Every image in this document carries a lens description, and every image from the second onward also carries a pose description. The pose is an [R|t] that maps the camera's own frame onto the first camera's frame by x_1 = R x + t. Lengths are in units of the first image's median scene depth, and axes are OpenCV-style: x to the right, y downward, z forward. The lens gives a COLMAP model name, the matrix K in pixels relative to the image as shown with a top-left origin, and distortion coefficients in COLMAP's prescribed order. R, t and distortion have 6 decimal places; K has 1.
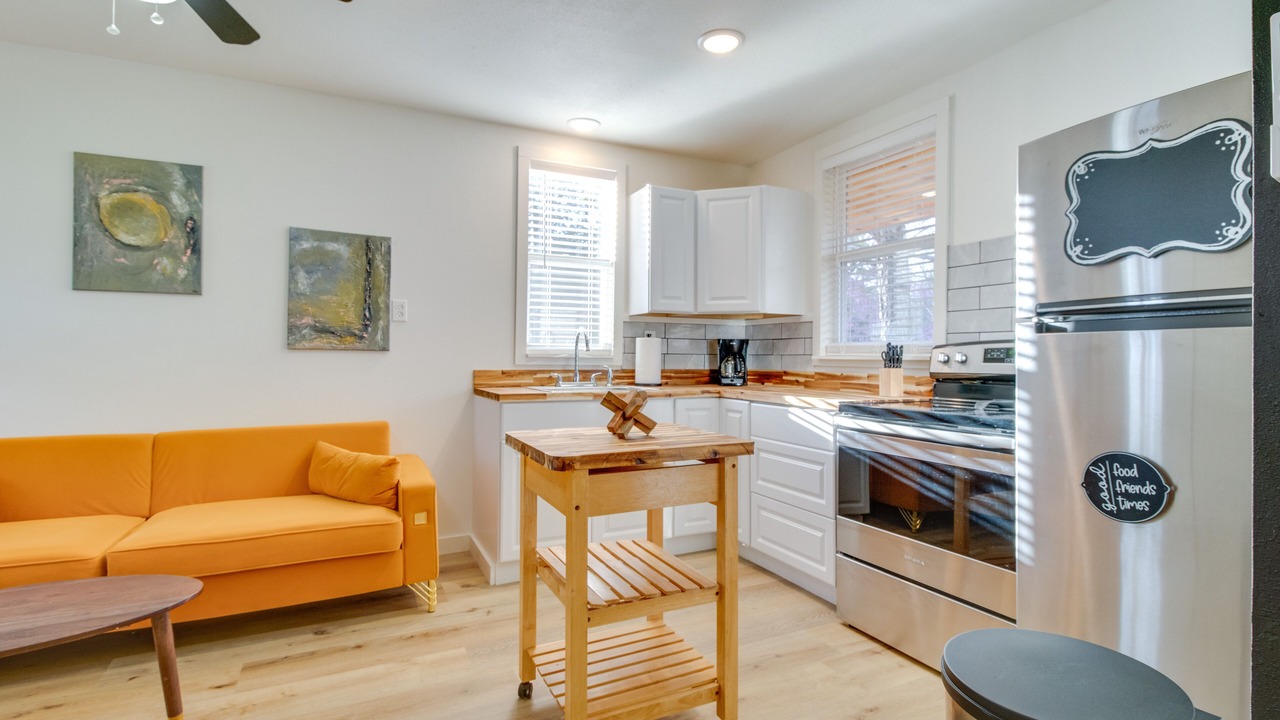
lens RADIAL K [[602.9, 0, 596.4], [0, 602.9, 354.6], [0, 0, 1]] dist [0.007875, -0.002854]
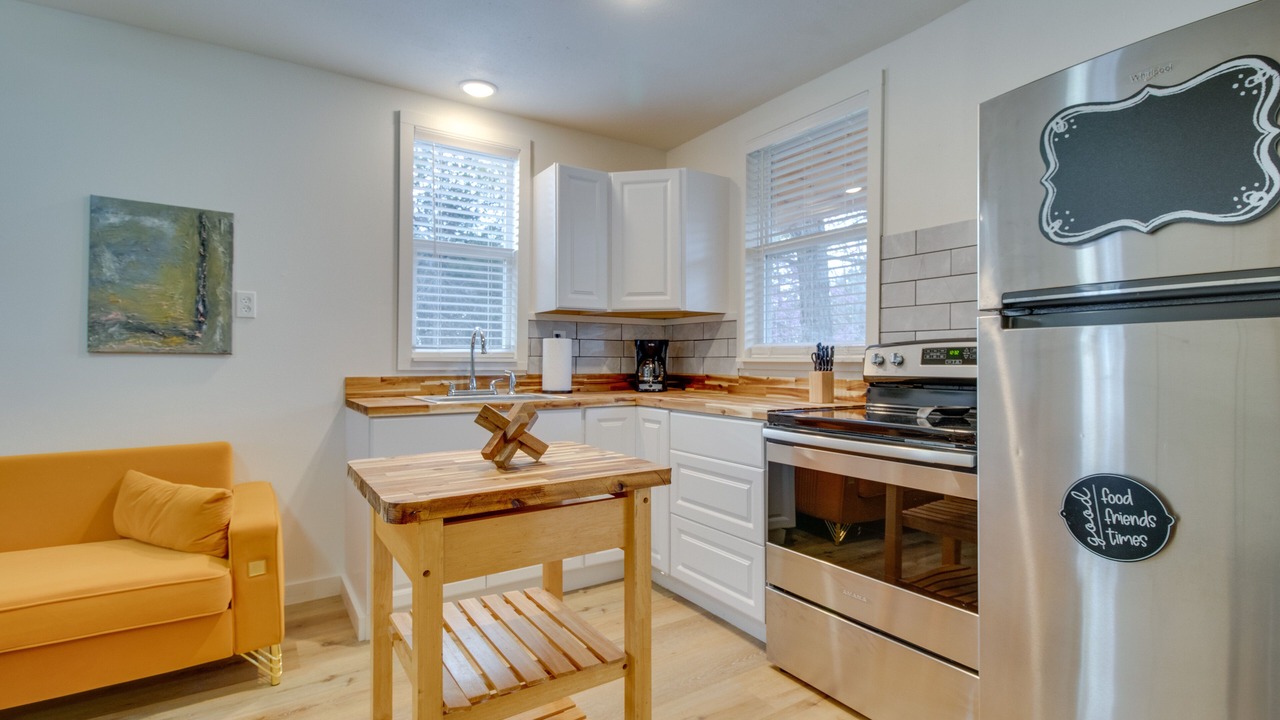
lens RADIAL K [[609.7, 0, 601.0], [0, 609.7, 364.6], [0, 0, 1]] dist [0.008817, -0.011588]
pose [[0.991166, -0.005943, 0.132493, 0.042367], [0.004604, 0.999935, 0.010414, 0.001510], [-0.132546, -0.009712, 0.991129, 0.145343]]
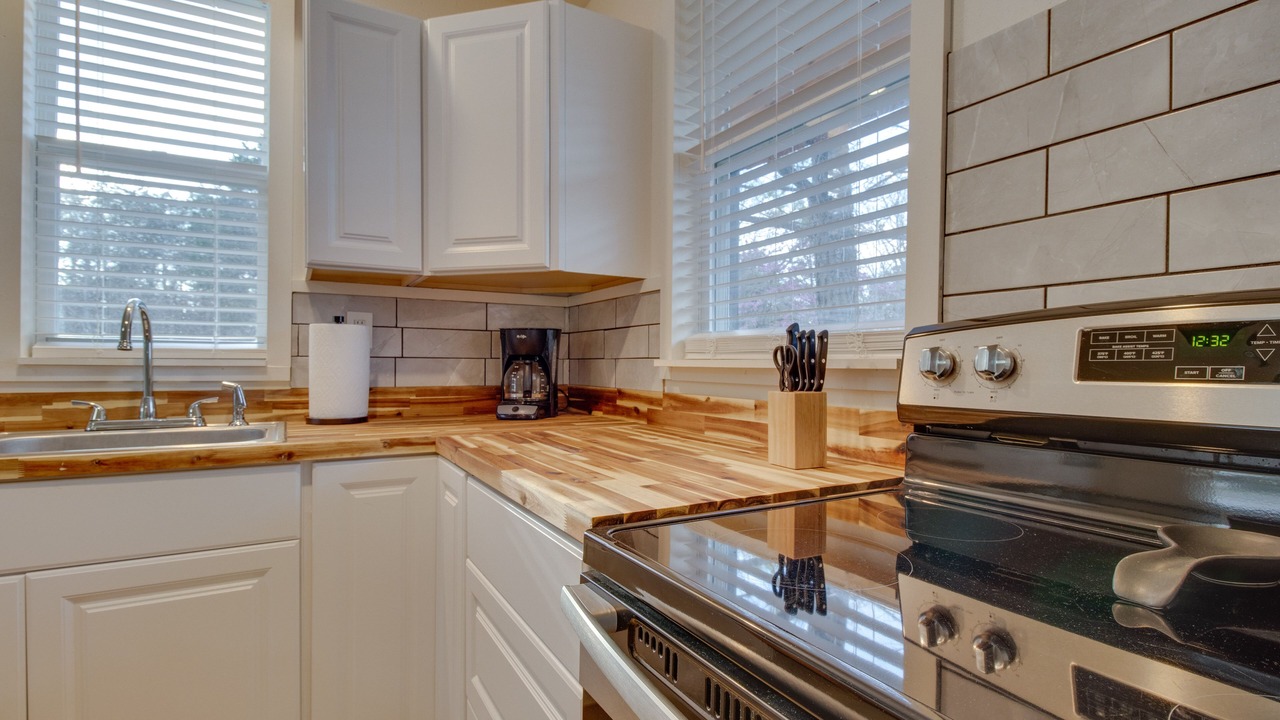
lens RADIAL K [[609.7, 0, 595.6], [0, 609.7, 376.2], [0, 0, 1]] dist [0.008817, -0.011588]
pose [[0.997212, -0.004390, 0.074491, 0.341331], [0.002548, 0.999689, 0.024807, 0.003391], [-0.074577, -0.024548, 0.996913, 0.642579]]
